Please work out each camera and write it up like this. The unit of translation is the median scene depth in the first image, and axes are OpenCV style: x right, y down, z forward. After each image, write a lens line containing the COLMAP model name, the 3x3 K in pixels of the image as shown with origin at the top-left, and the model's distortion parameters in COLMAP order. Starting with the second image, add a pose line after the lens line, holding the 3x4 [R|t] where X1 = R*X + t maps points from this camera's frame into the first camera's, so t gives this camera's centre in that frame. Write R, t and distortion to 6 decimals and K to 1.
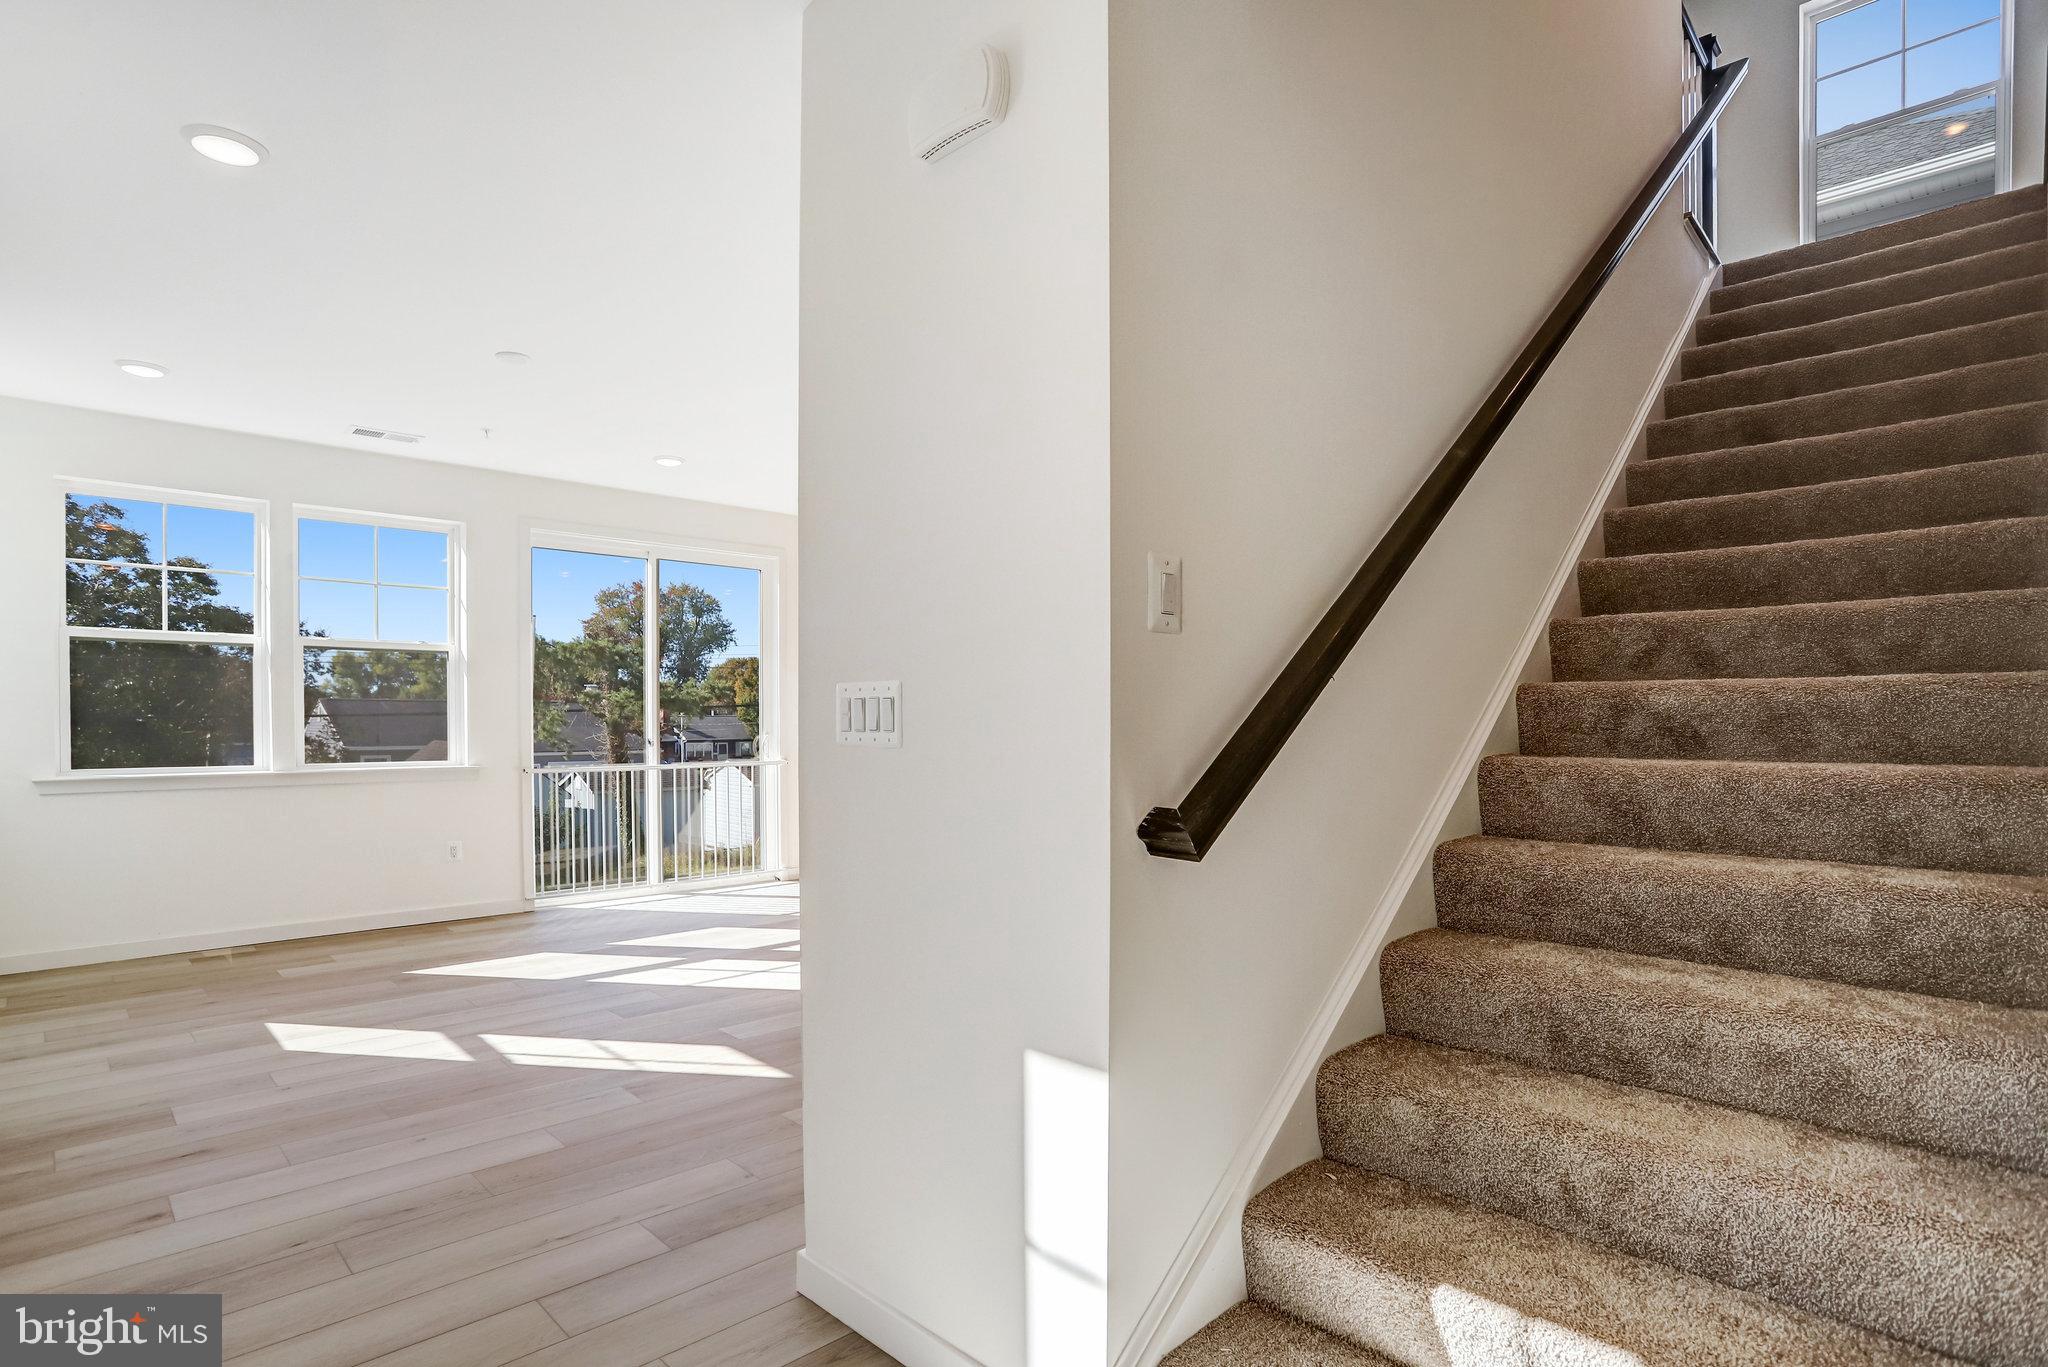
lens RADIAL K [[1037.9, 0, 1031.7], [0, 1037.9, 719.8], [0, 0, 1]] dist [-0.061064, 0.026334]
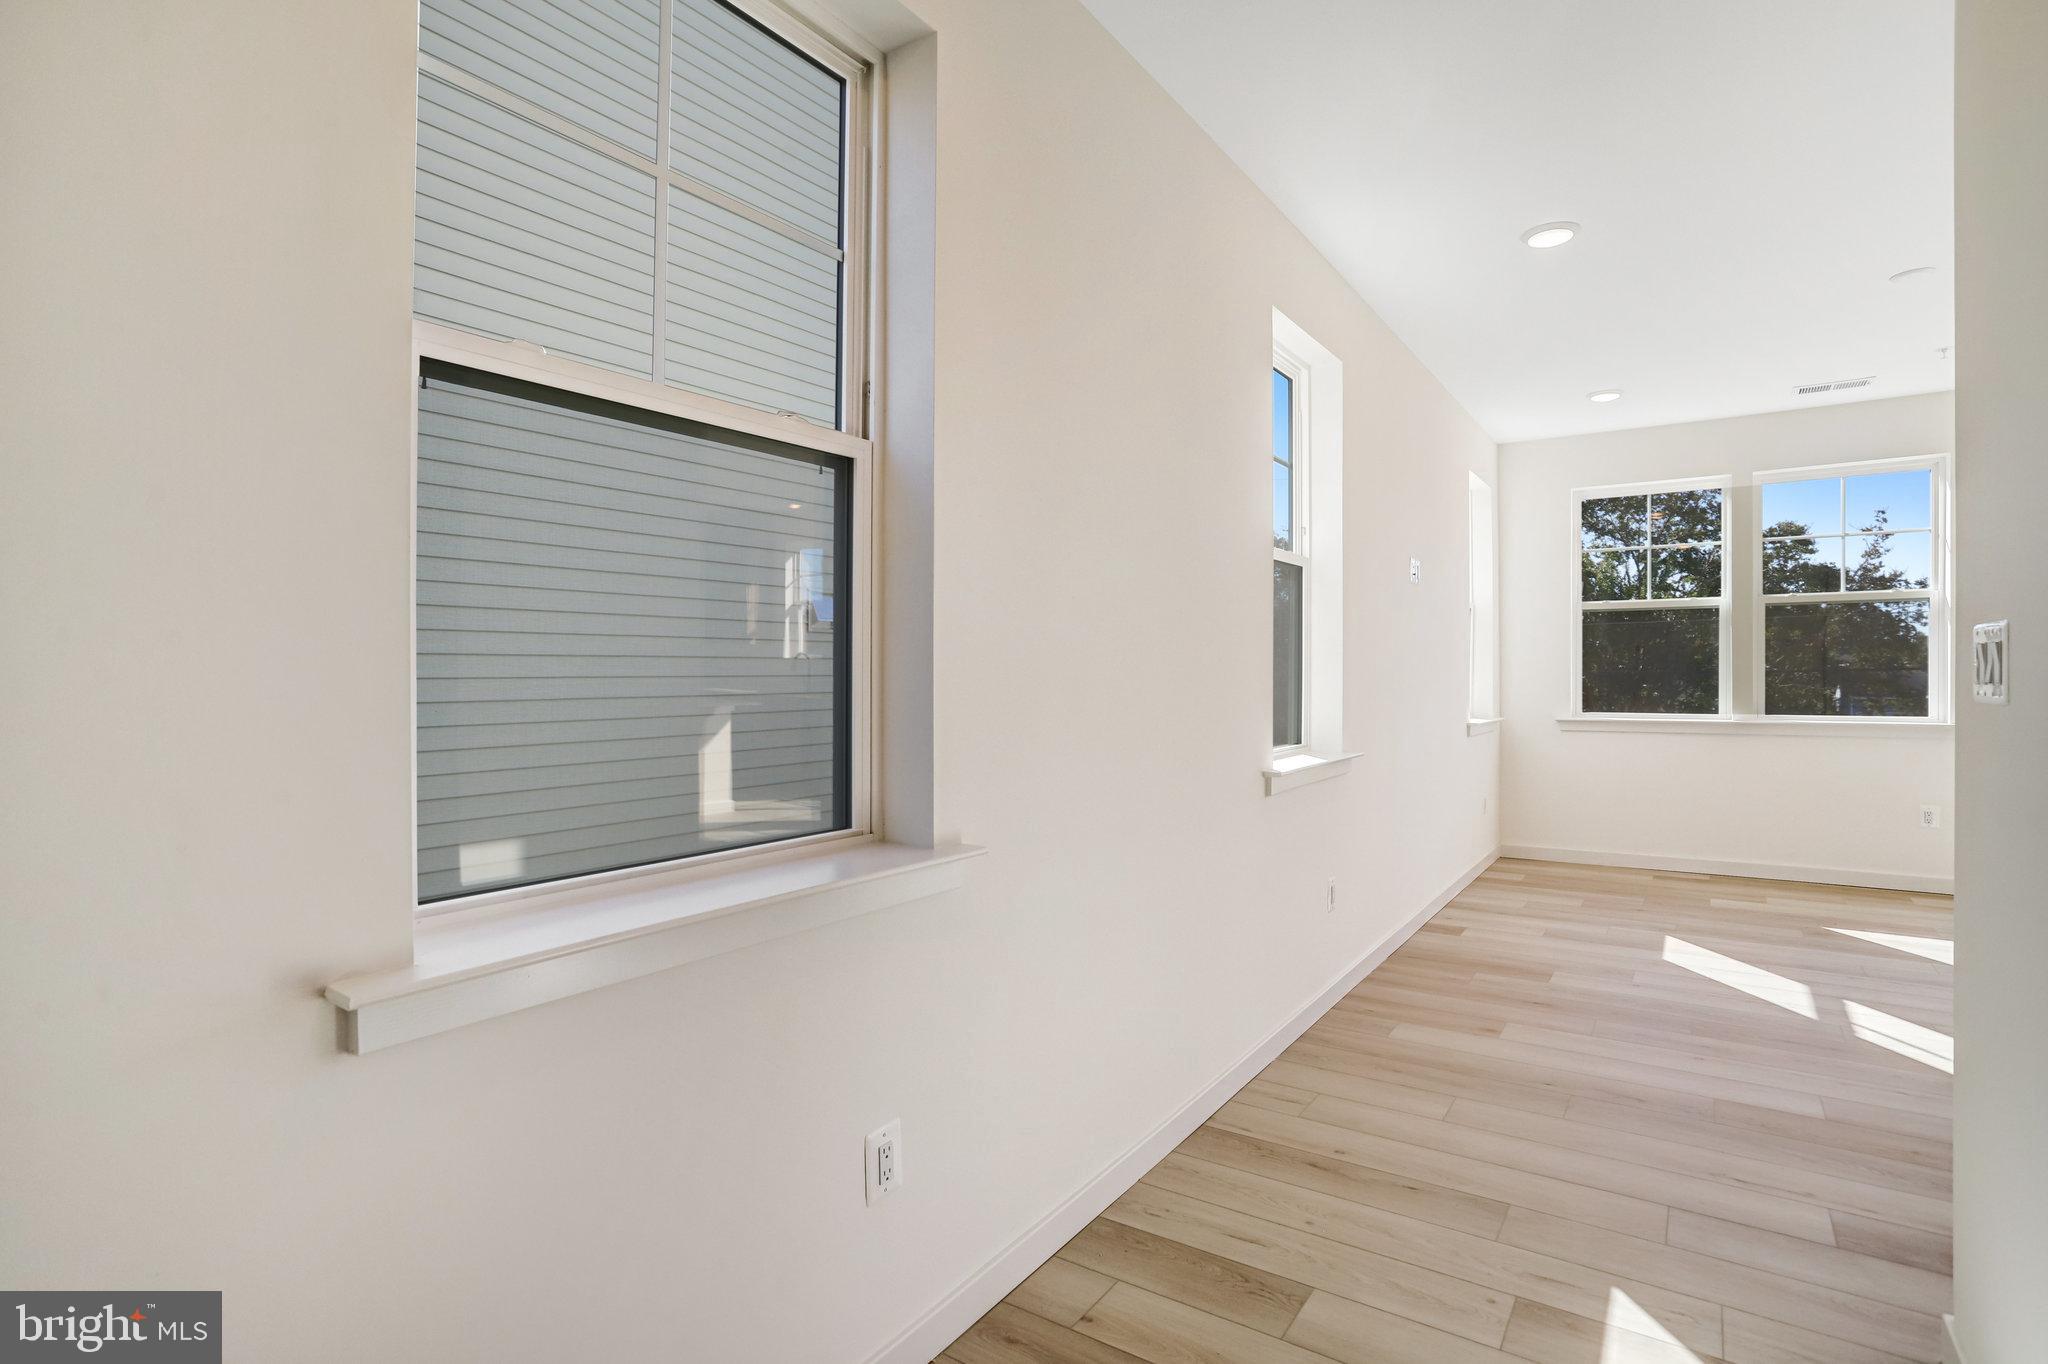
lens RADIAL K [[1037.9, 0, 1055.7], [0, 1037.9, 661.6], [0, 0, 1]] dist [-0.061064, 0.026334]
pose [[0.206611, -0.011736, -0.978353, 0.204247], [0.000502, 0.999929, -0.011889, 0.000008], [0.978423, 0.001965, 0.206602, 0.061256]]
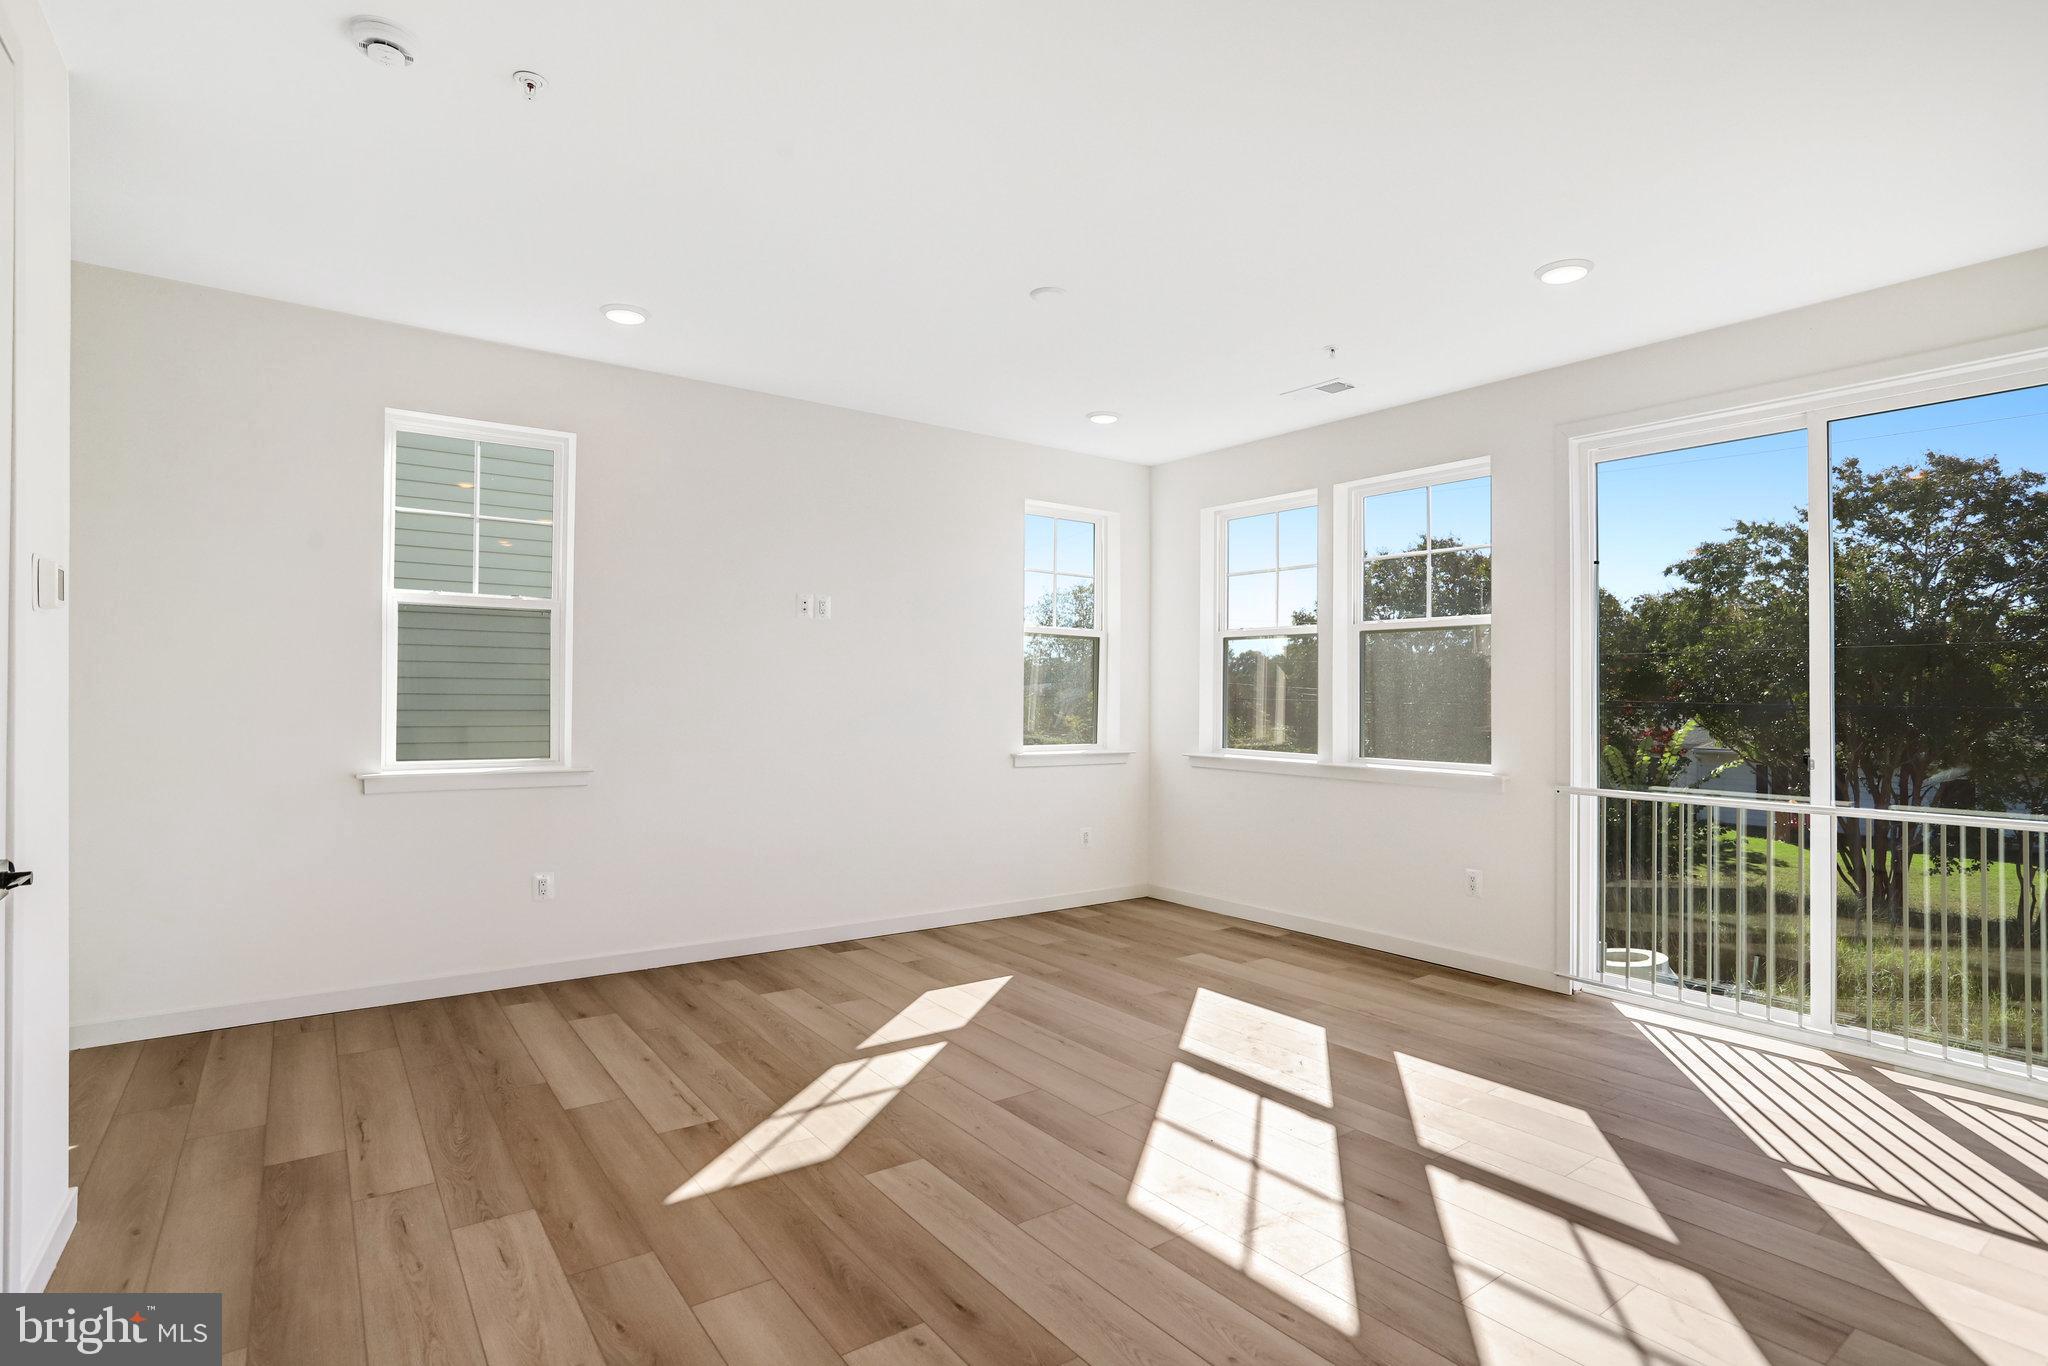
lens RADIAL K [[1037.9, 0, 1037.4], [0, 1037.9, 688.3], [0, 0, 1]] dist [-0.061064, 0.026334]
pose [[-0.152804, -0.008966, -0.988216, 0.330068], [-0.014024, 0.999878, -0.006904, -0.011924], [0.988157, 0.012804, -0.152911, 1.041632]]
